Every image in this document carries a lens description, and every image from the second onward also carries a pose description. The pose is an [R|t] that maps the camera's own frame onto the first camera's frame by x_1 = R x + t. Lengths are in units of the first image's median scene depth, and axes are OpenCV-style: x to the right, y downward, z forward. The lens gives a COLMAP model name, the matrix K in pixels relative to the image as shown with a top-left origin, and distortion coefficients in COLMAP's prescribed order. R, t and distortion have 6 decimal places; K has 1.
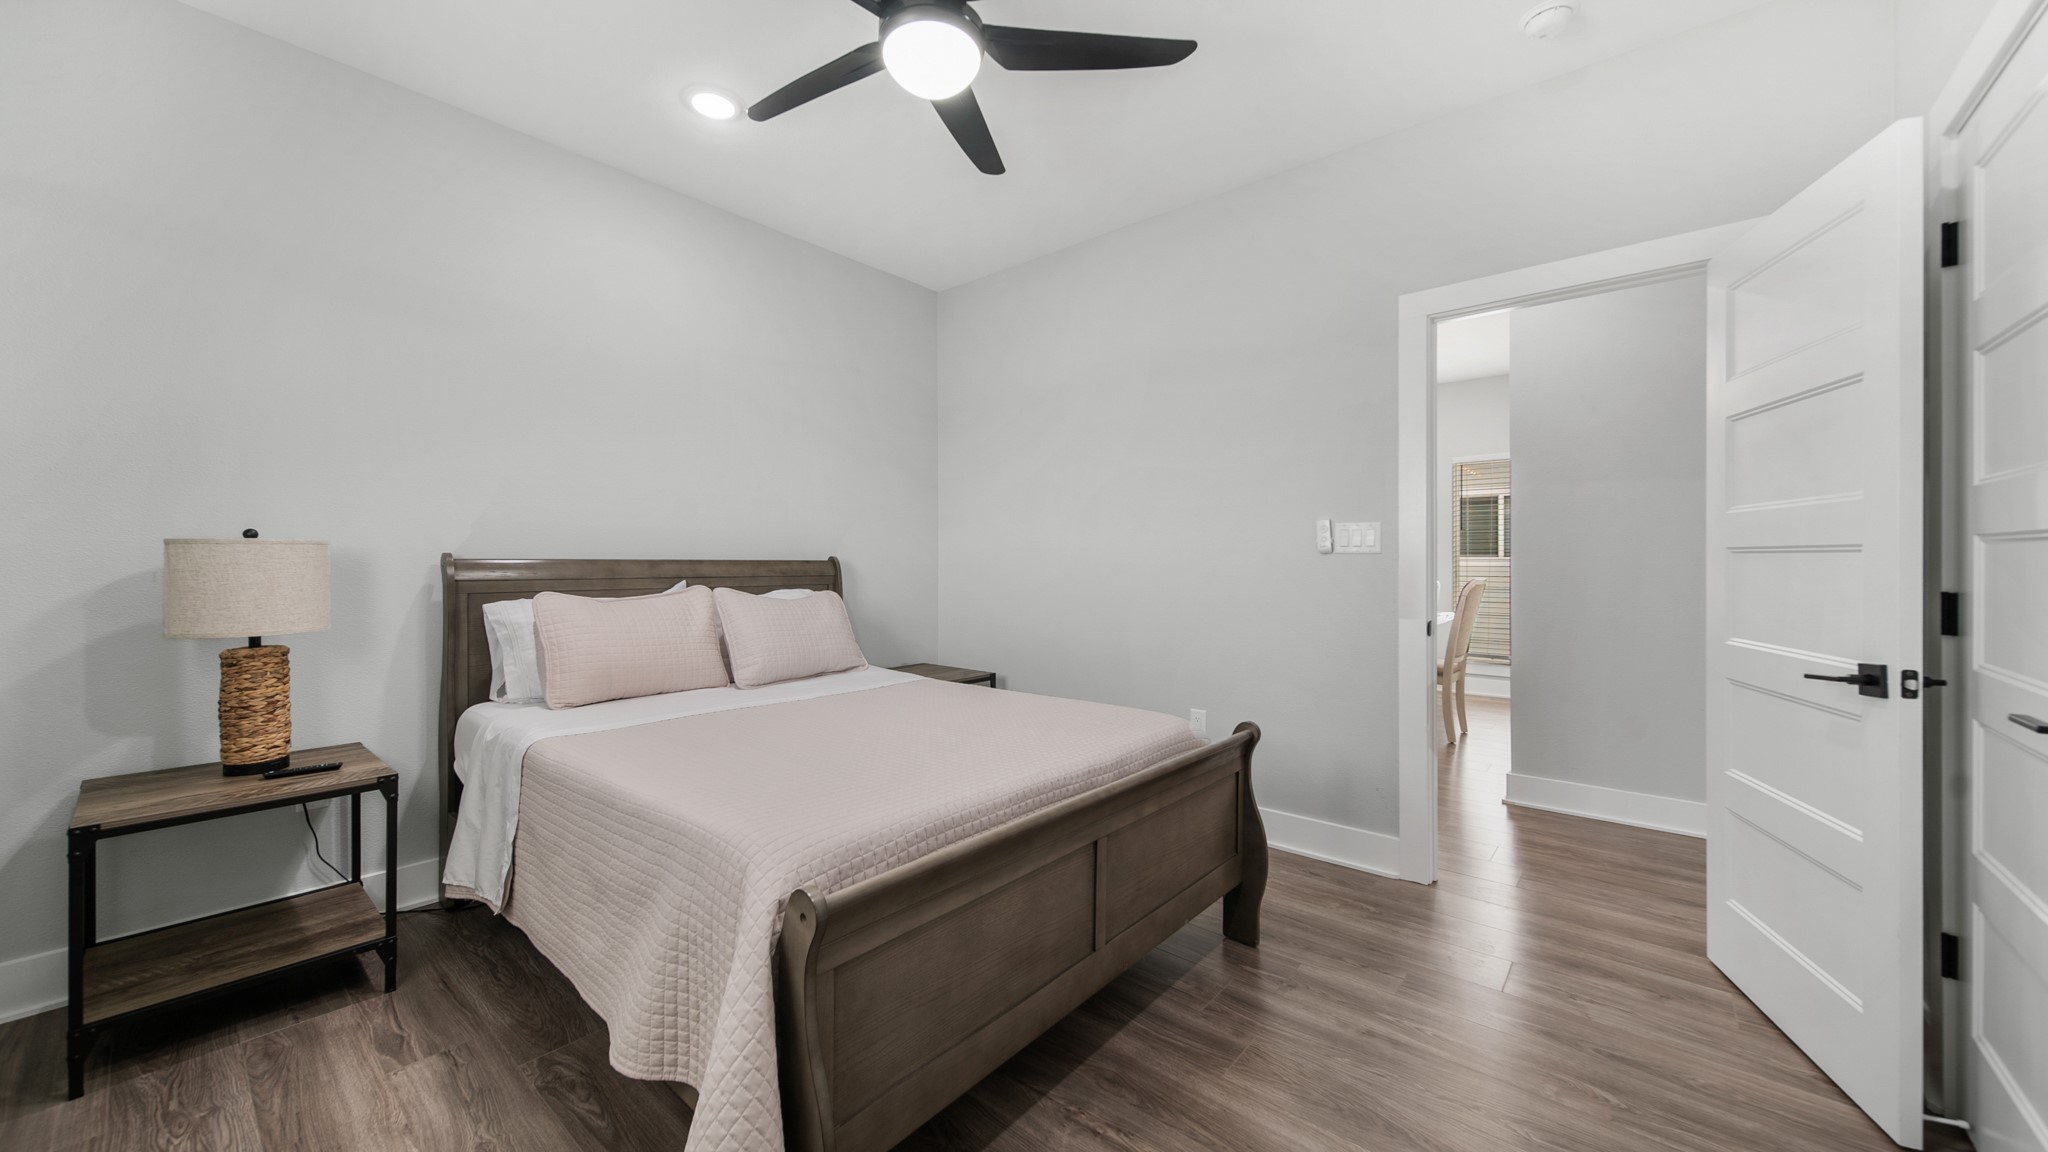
lens RADIAL K [[745.1, 0, 1017.1], [0, 745.1, 572.8], [0, 0, 1]] dist [0.014421, -0.000041]
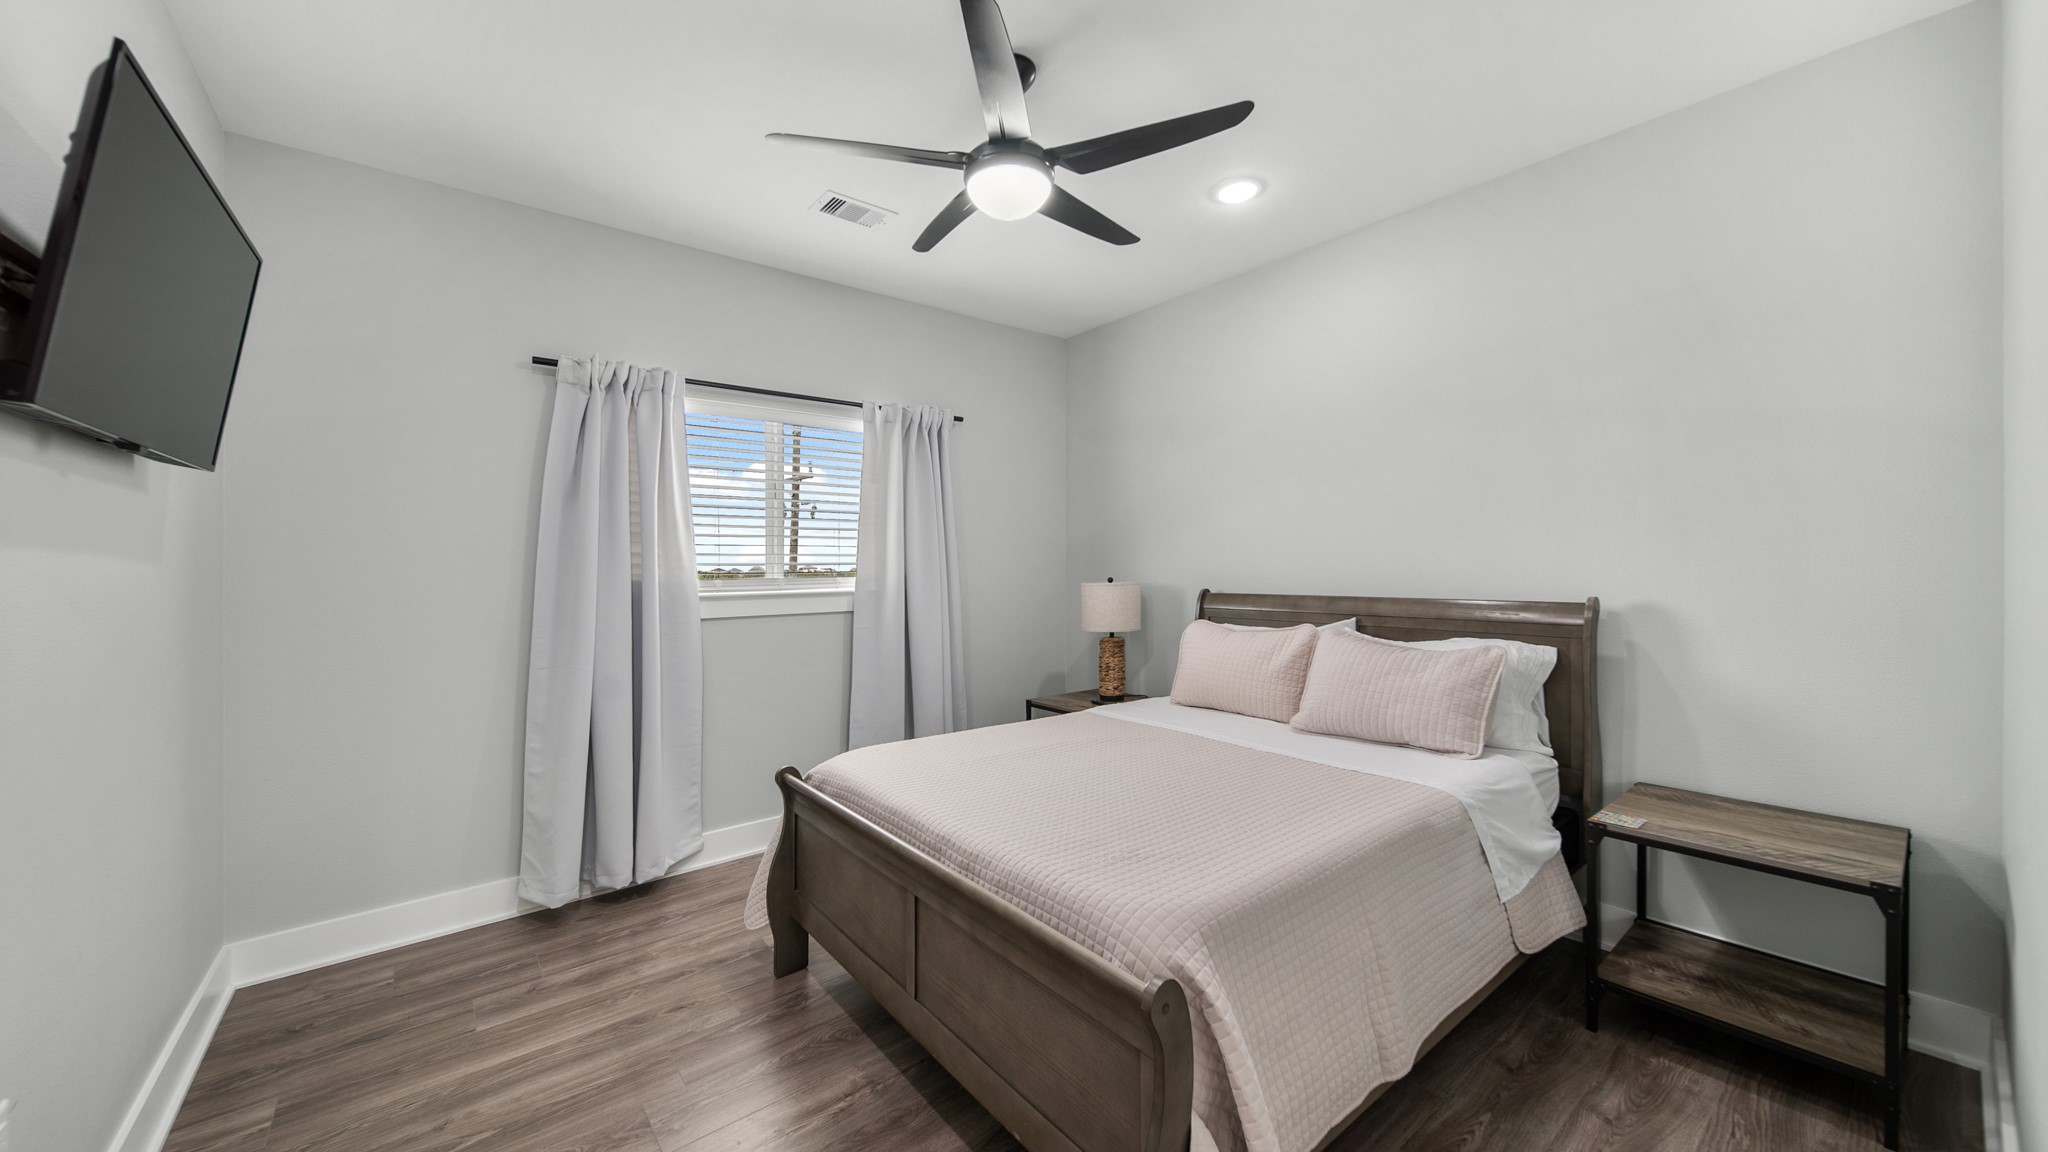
lens RADIAL K [[745.1, 0, 1017.1], [0, 745.1, 572.8], [0, 0, 1]] dist [0.014421, -0.000041]
pose [[-0.205139, 0.011924, -0.978660, 0.969080], [0.000734, 0.999927, 0.012029, -0.096554], [0.978733, 0.001749, -0.205133, 1.189019]]
